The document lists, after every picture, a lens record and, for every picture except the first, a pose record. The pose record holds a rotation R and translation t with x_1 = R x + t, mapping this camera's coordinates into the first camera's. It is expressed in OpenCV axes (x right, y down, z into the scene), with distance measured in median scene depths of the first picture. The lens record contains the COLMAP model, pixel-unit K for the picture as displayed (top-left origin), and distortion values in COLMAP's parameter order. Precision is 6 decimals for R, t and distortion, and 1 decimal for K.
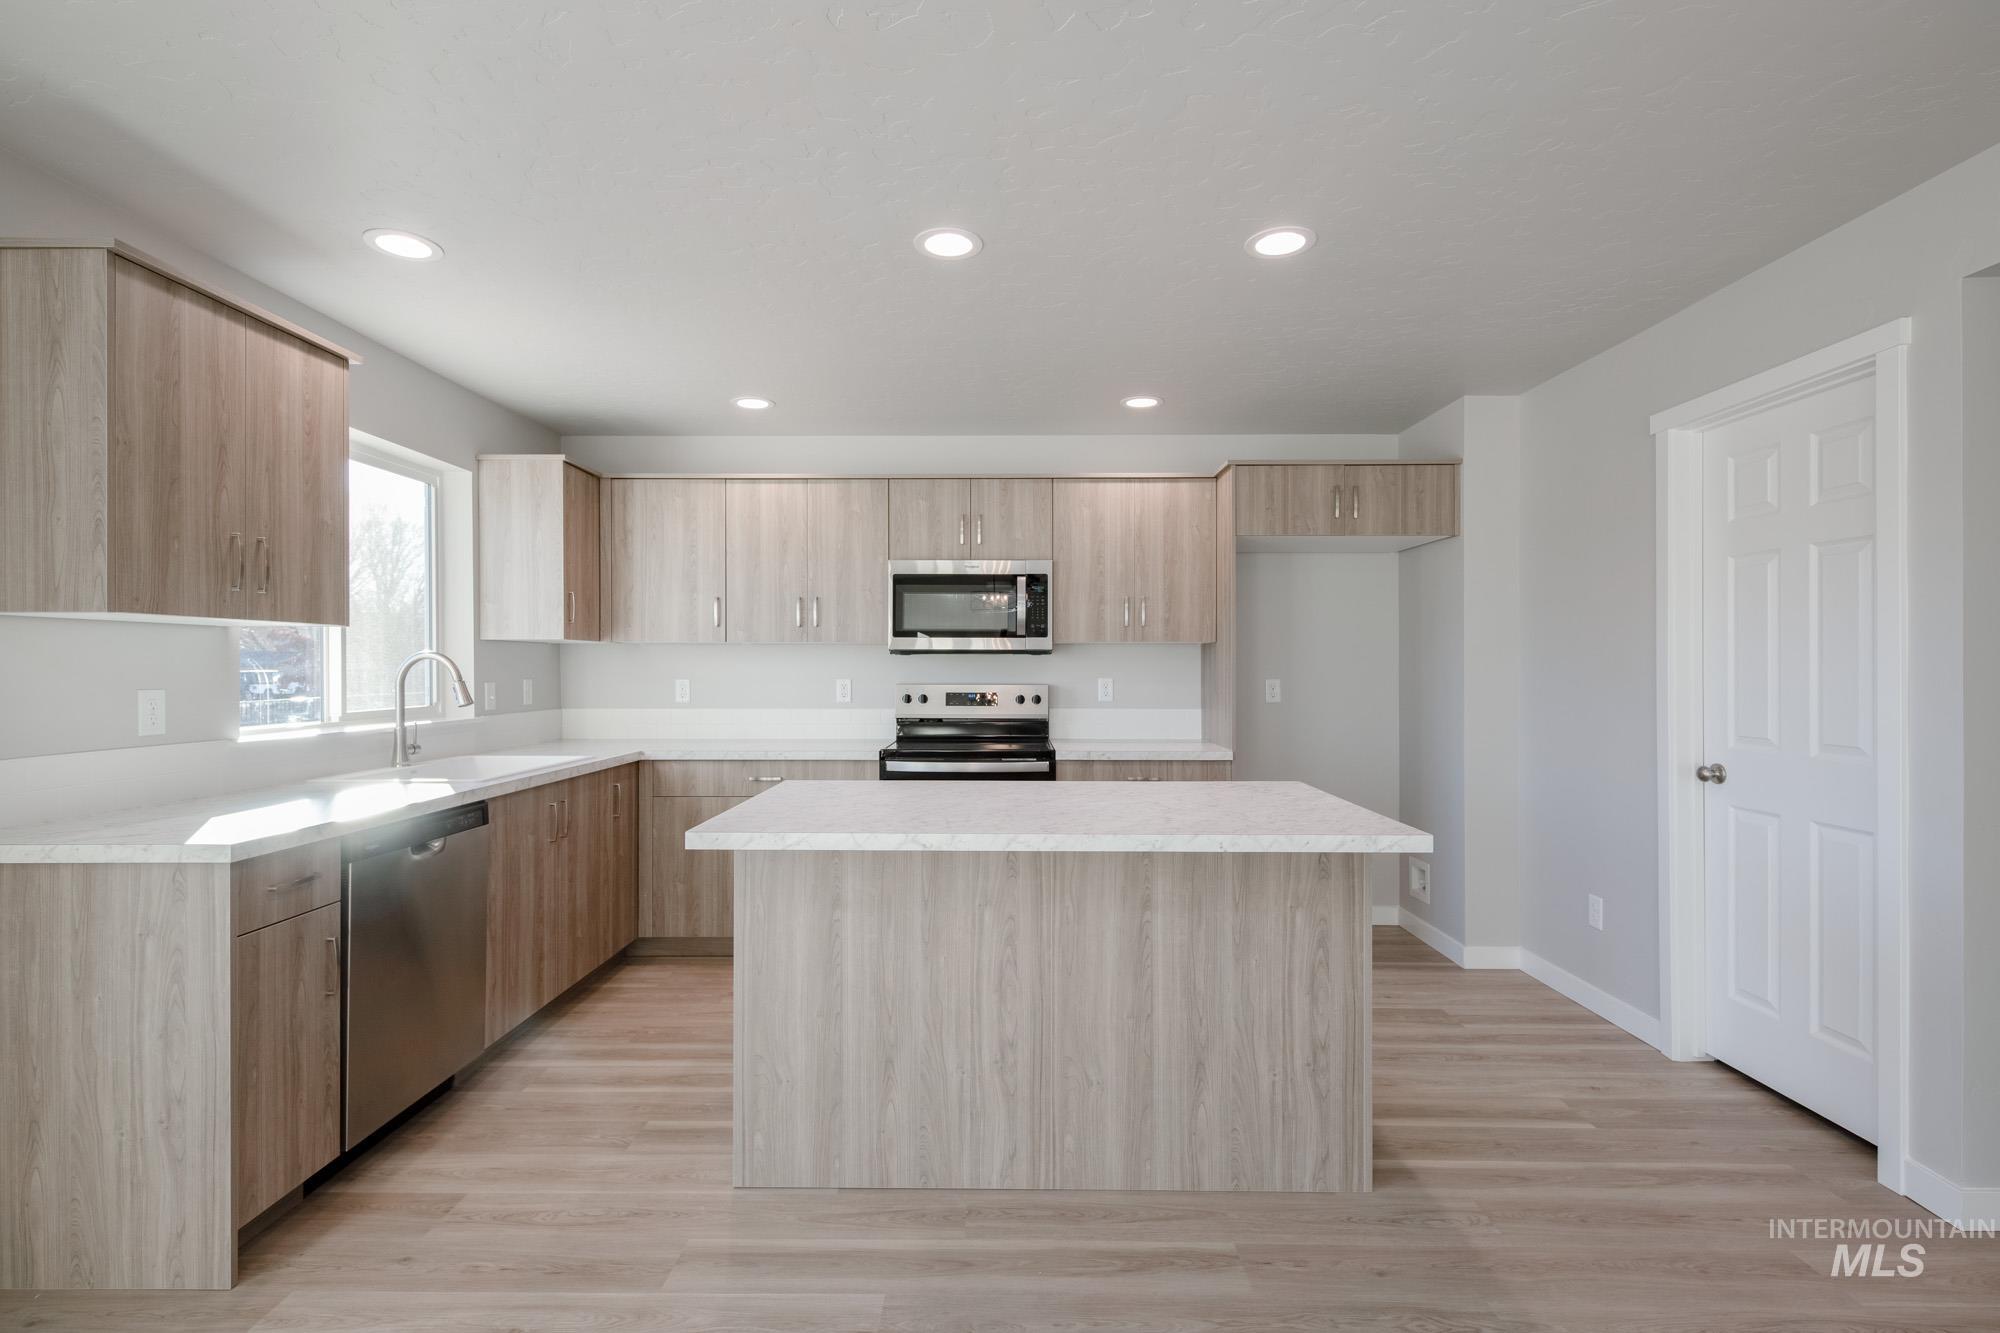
lens RADIAL K [[938.5, 0, 988.9], [0, 938.5, 667.8], [0, 0, 1]] dist [0.016335, -0.007620]
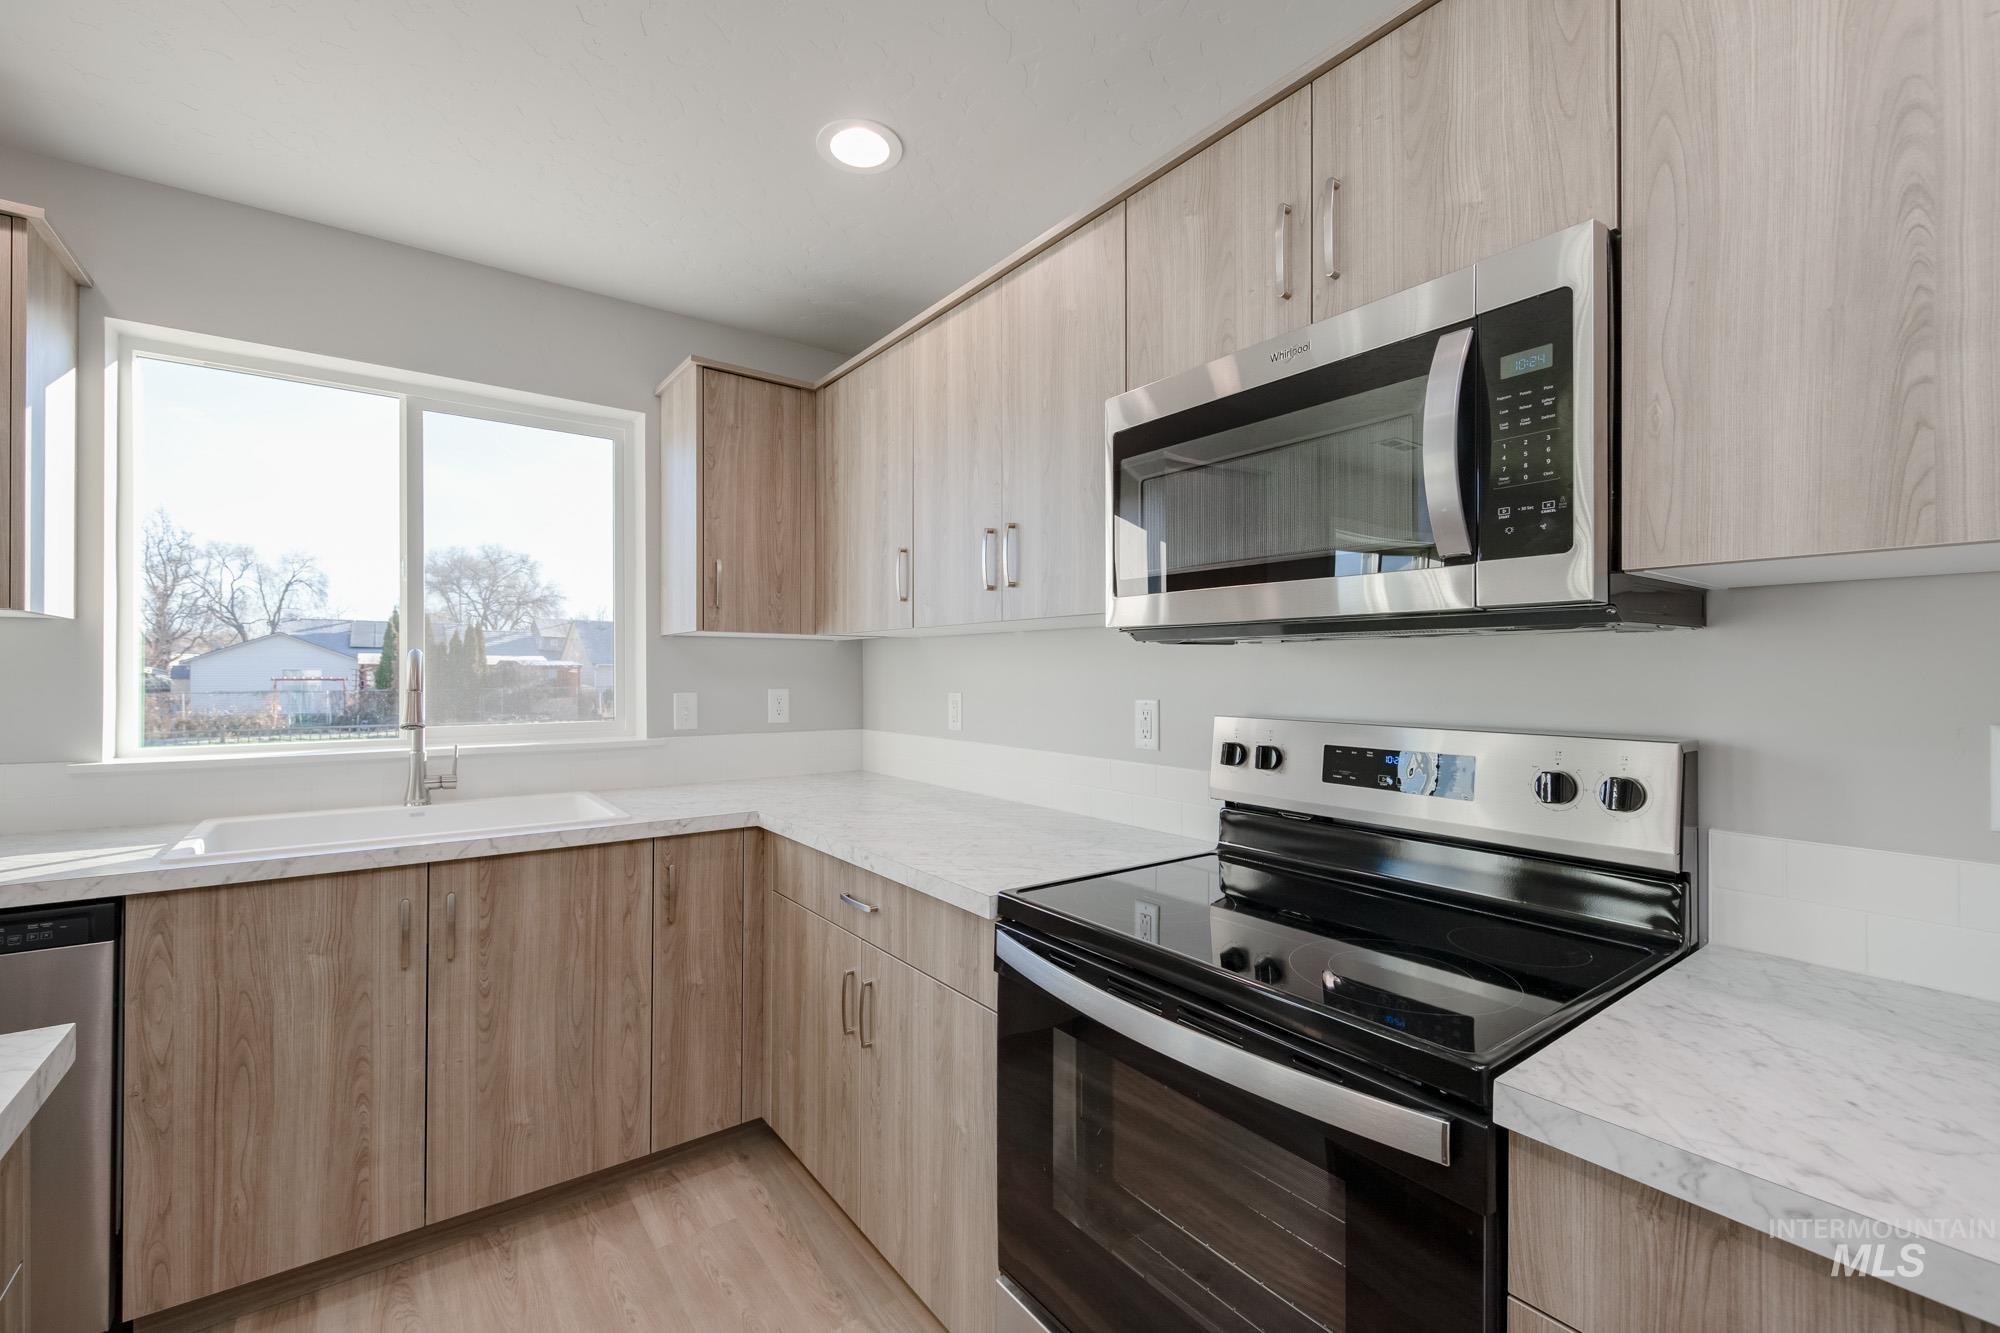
lens RADIAL K [[841.0, 0, 995.6], [0, 841.0, 669.8], [0, 0, 1]] dist [0.002614, 0.000167]
pose [[0.609261, -0.001206, -0.792969, 0.151877], [-0.003059, 0.999988, -0.003871, -0.000942], [0.792964, 0.004785, 0.609250, 0.796204]]
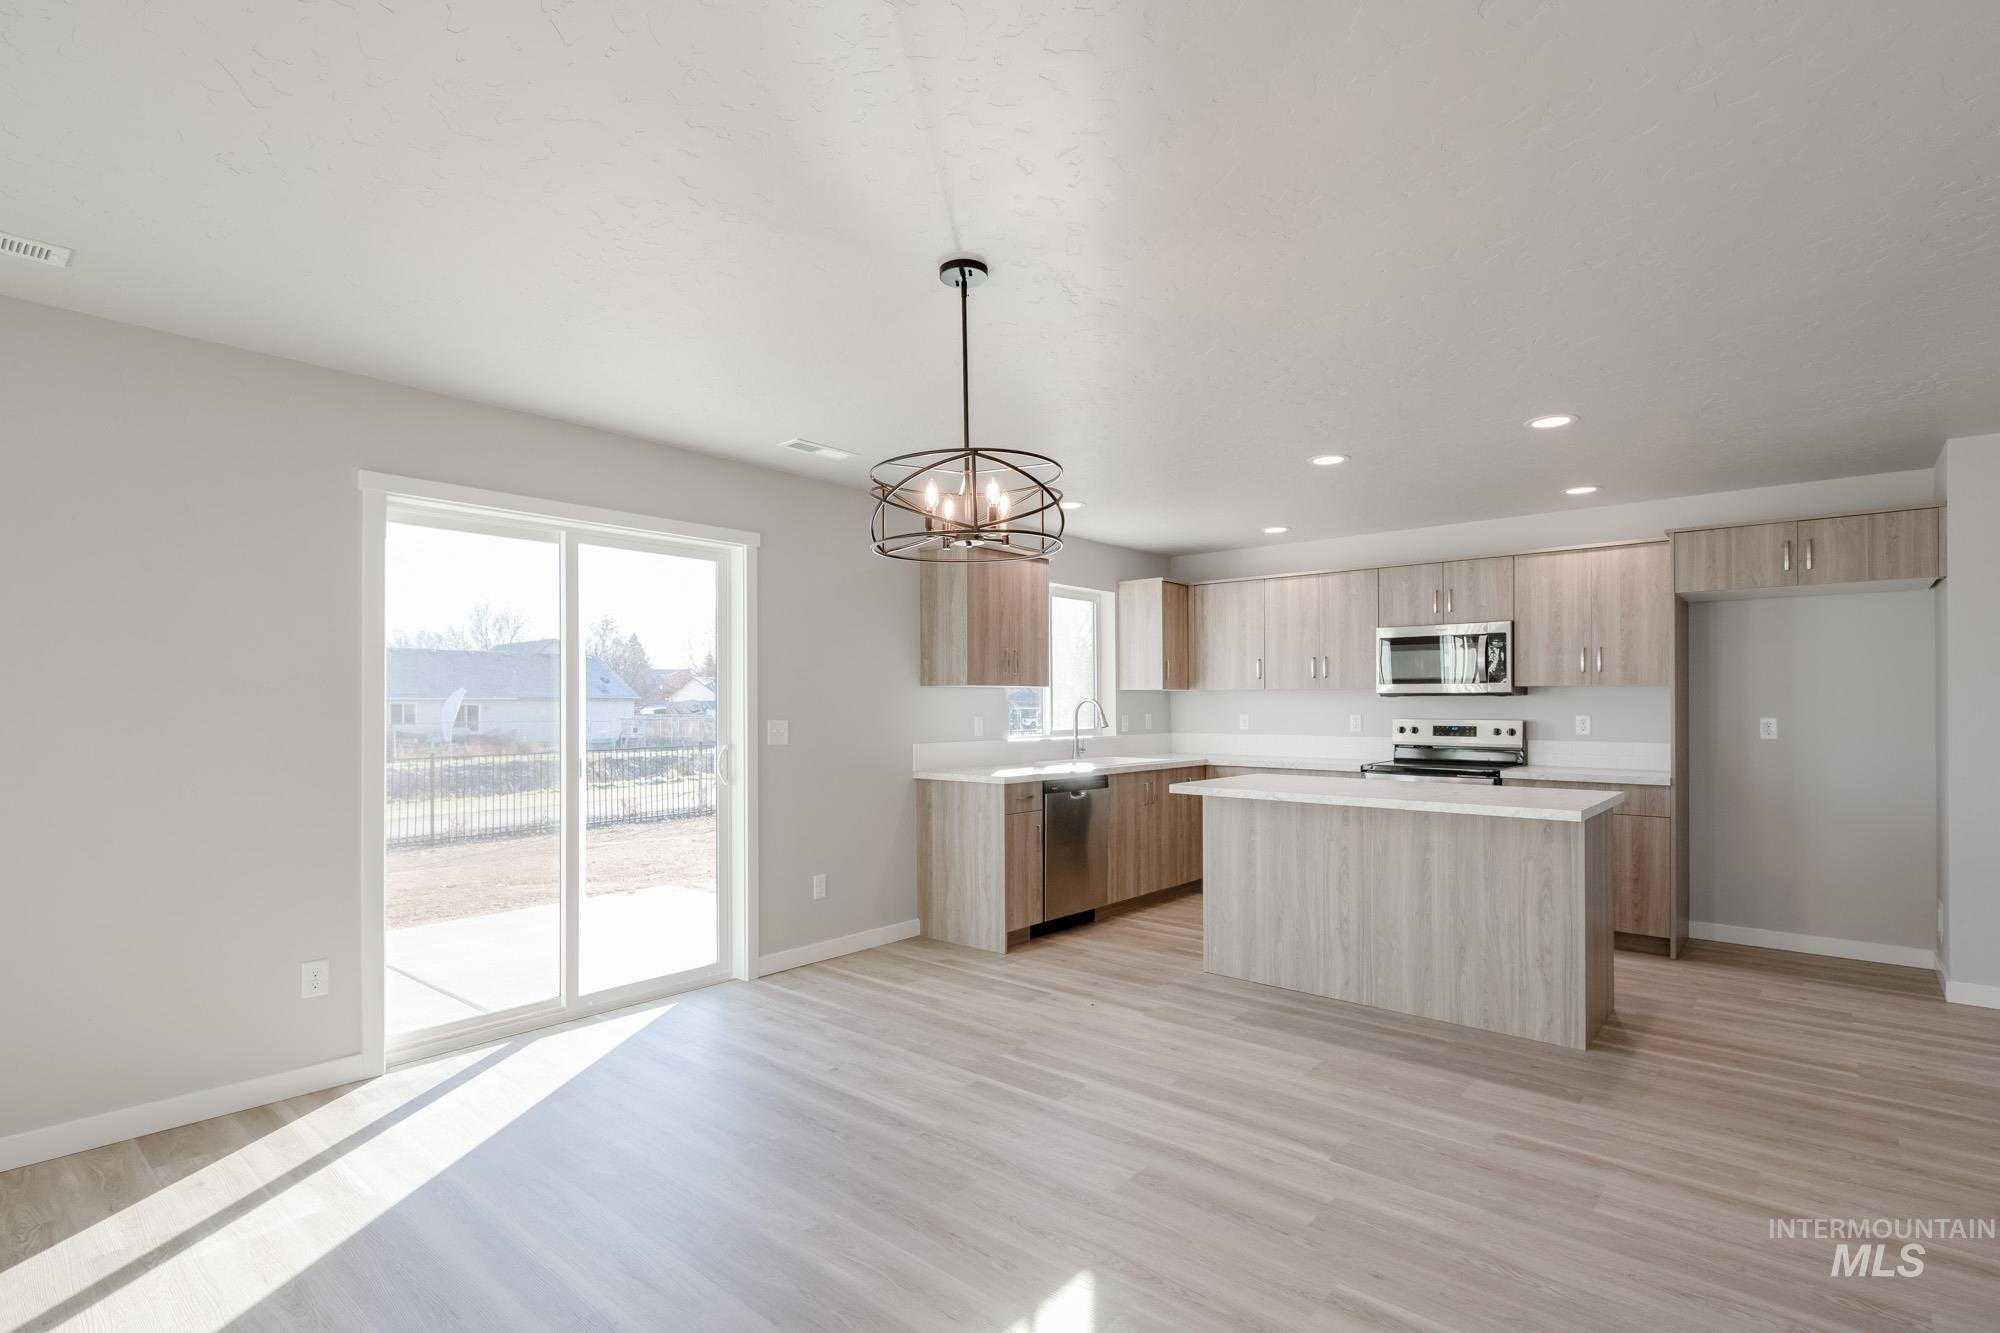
lens RADIAL K [[950.6, 0, 979.5], [0, 950.6, 701.2], [0, 0, 1]] dist [0.022063, -0.008765]
pose [[0.759846, -0.003836, -0.650092, 0.381036], [0.001247, 0.999989, -0.004443, -0.002449], [0.650102, 0.002565, 0.759843, -0.464250]]
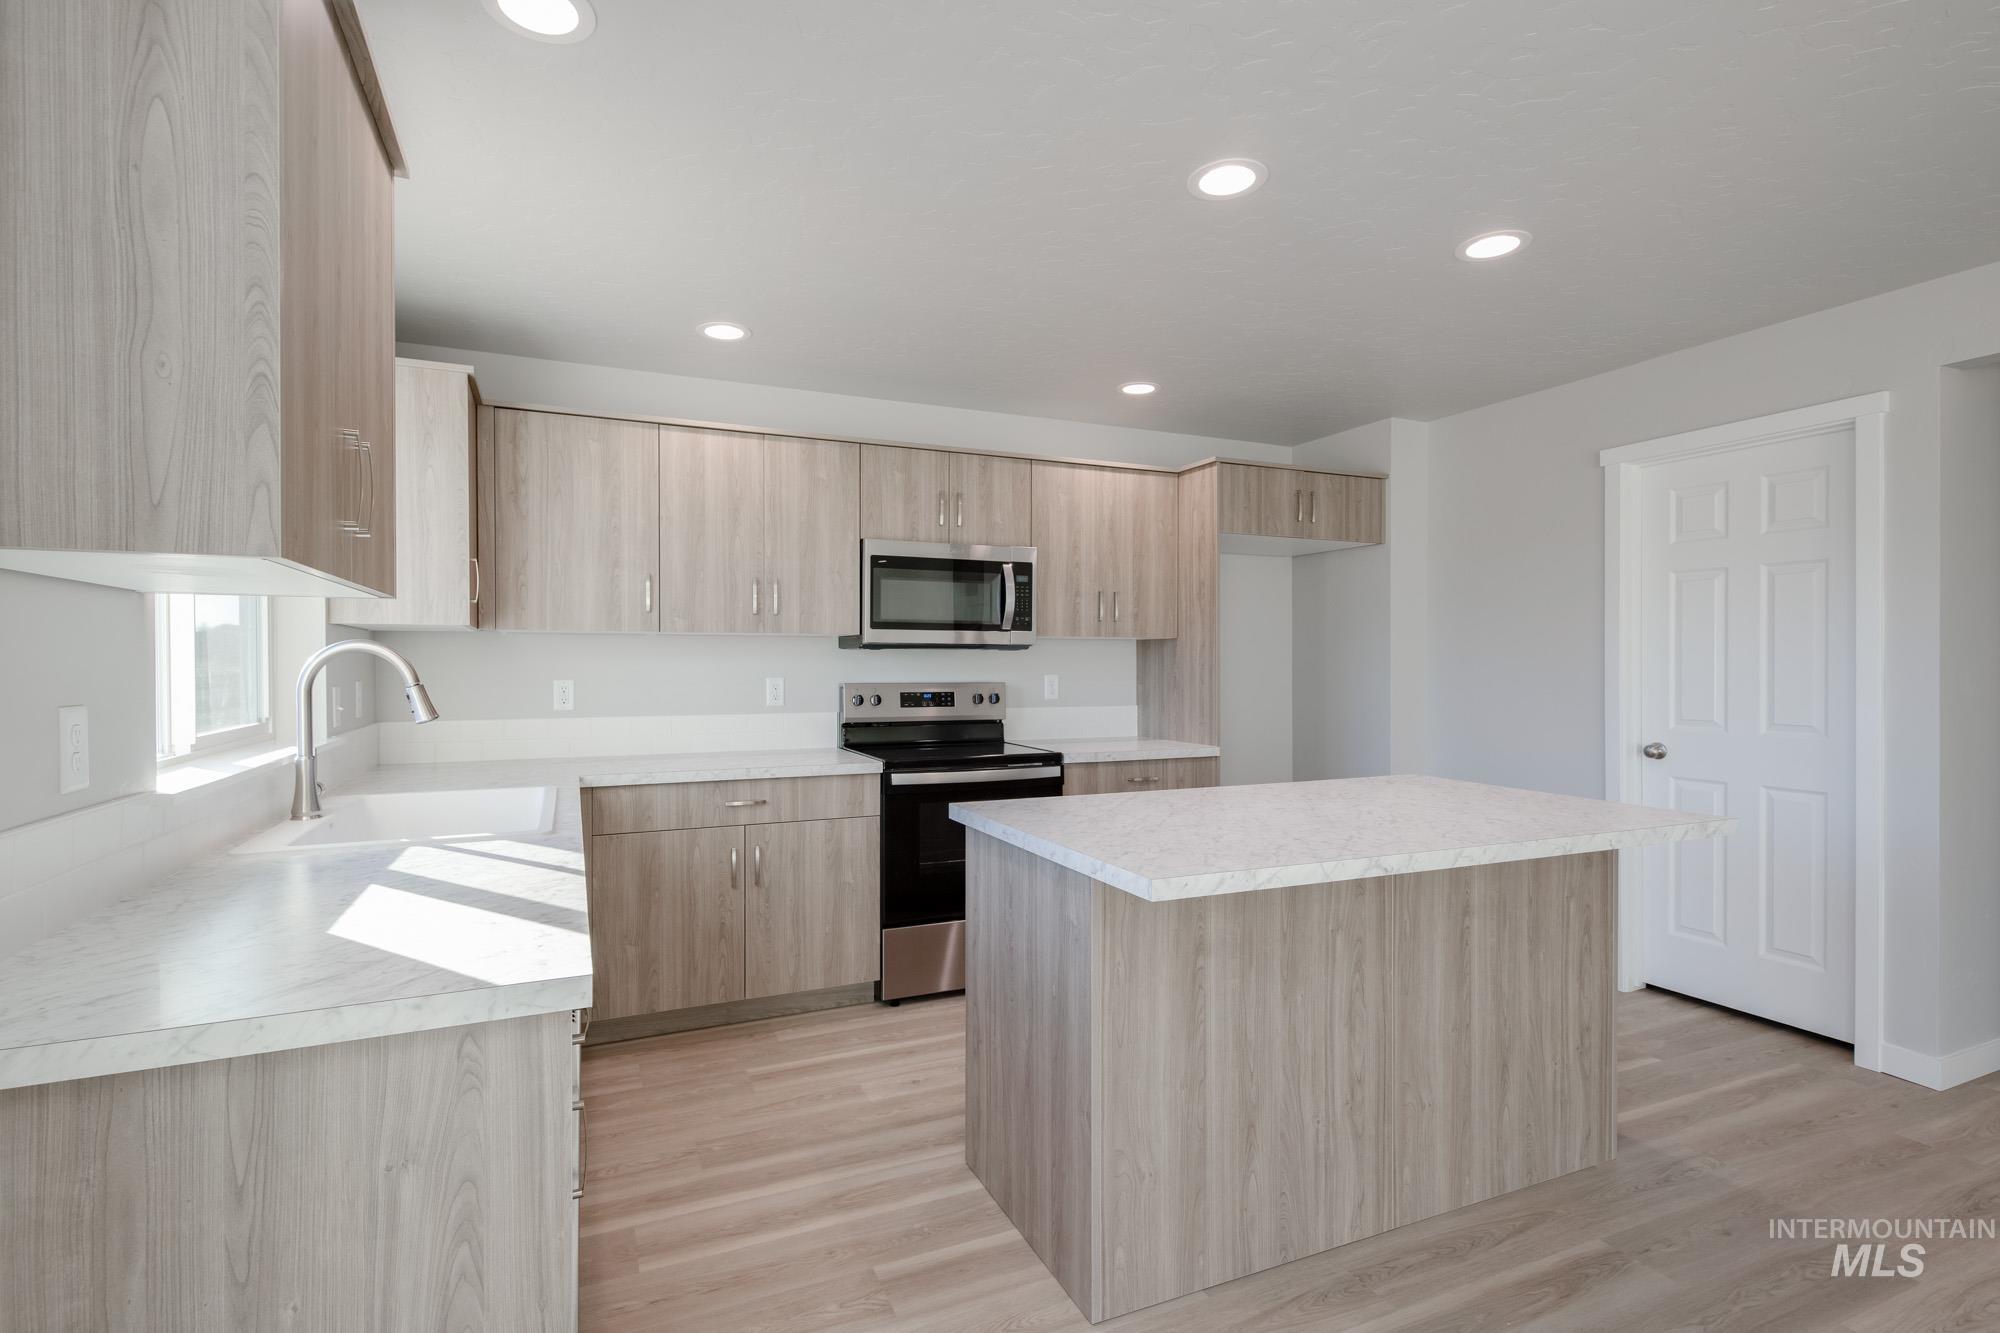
lens RADIAL K [[947.1, 0, 977.8], [0, 947.1, 666.3], [0, 0, 1]] dist [0.006626, -0.000898]
pose [[0.912423, -0.001744, 0.409244, -0.389232], [0.000815, 0.999997, 0.002445, -0.000242], [-0.409247, -0.001898, 0.912422, 0.181156]]
